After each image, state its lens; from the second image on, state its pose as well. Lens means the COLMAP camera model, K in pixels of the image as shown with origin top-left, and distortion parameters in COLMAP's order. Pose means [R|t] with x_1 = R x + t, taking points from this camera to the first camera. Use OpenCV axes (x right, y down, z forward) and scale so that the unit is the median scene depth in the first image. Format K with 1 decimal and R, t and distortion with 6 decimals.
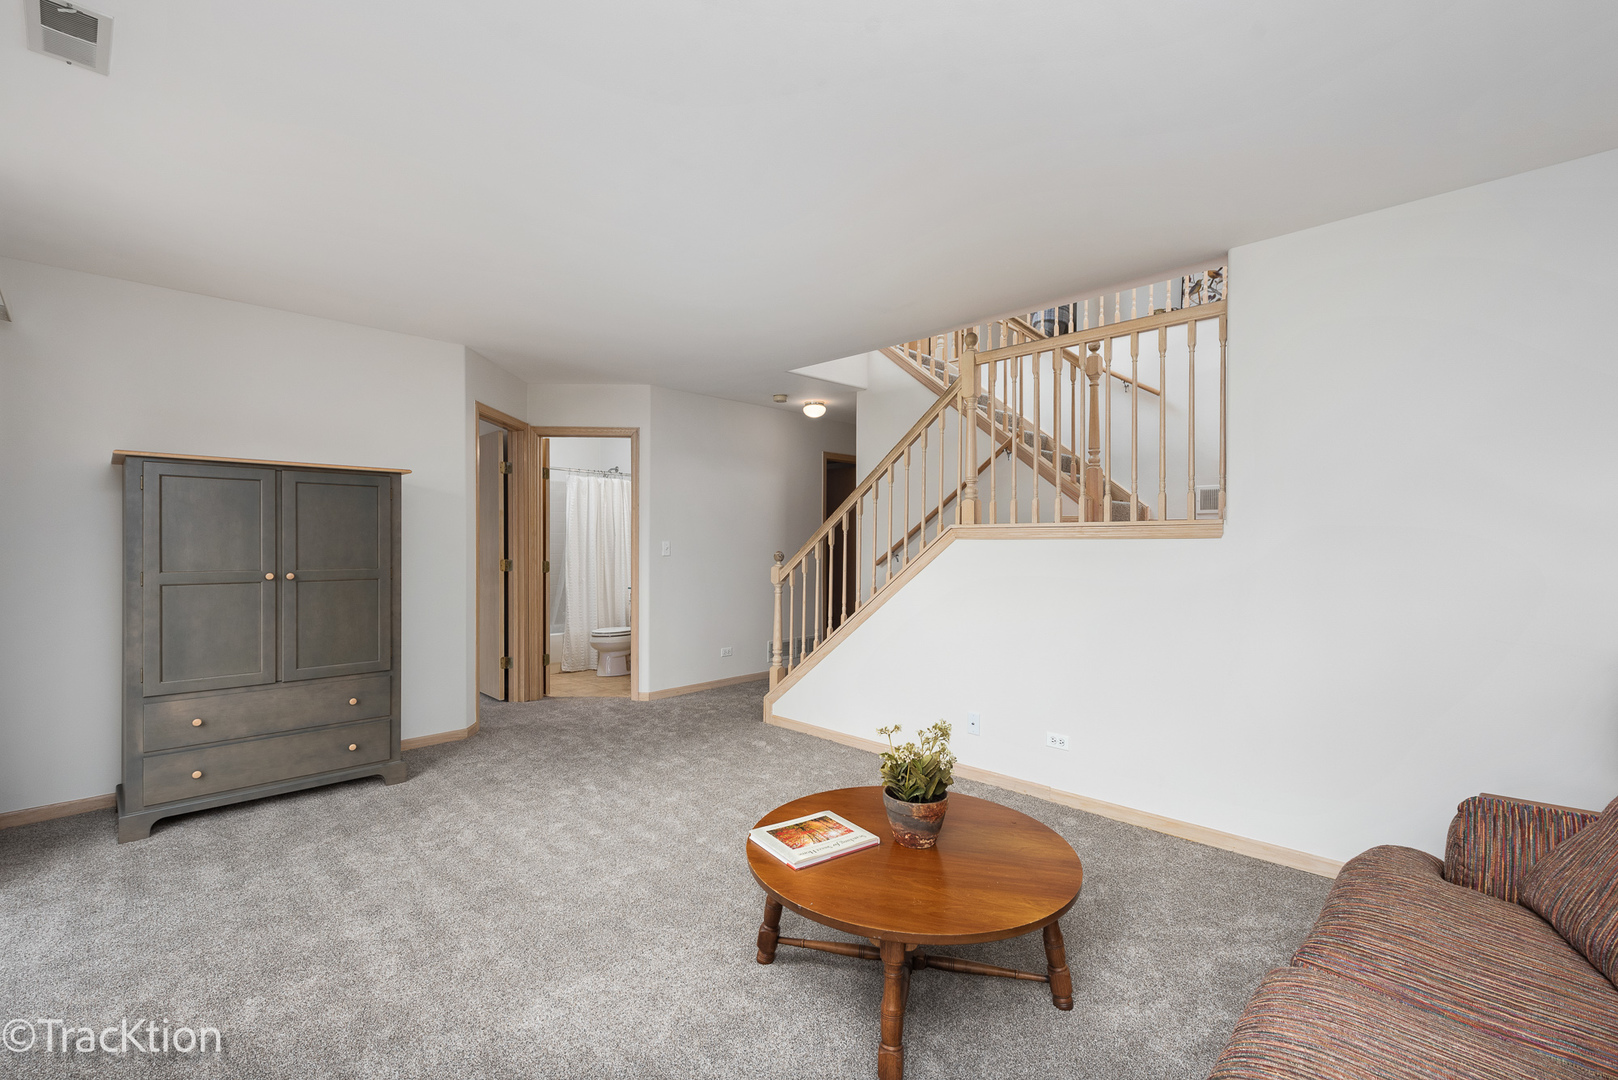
lens RADIAL K [[704.3, 0, 808.4], [0, 704.3, 537.6], [0, 0, 1]] dist [0.004086, -0.000601]
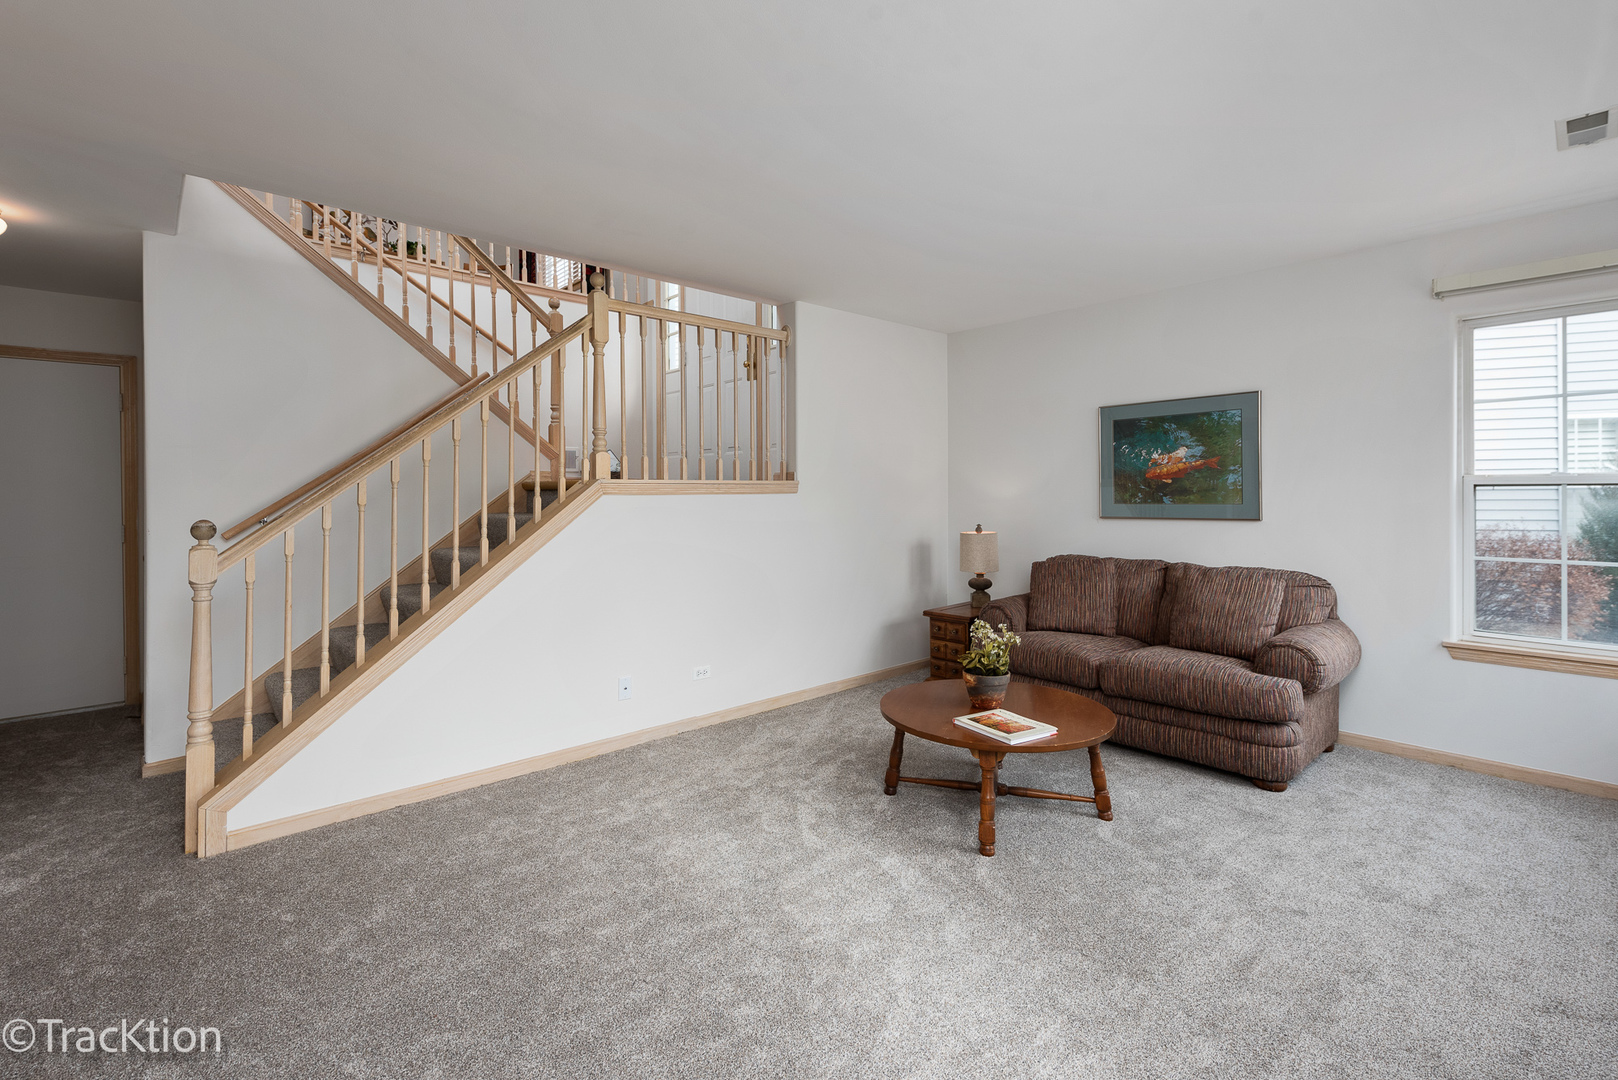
lens RADIAL K [[704.3, 0, 805.8], [0, 704.3, 493.1], [0, 0, 1]] dist [0.004086, -0.000601]
pose [[0.078835, 0.001308, 0.996887, -0.713469], [0.003273, 0.999993, -0.001570, 0.001675], [-0.996882, 0.003387, 0.078830, 0.693564]]
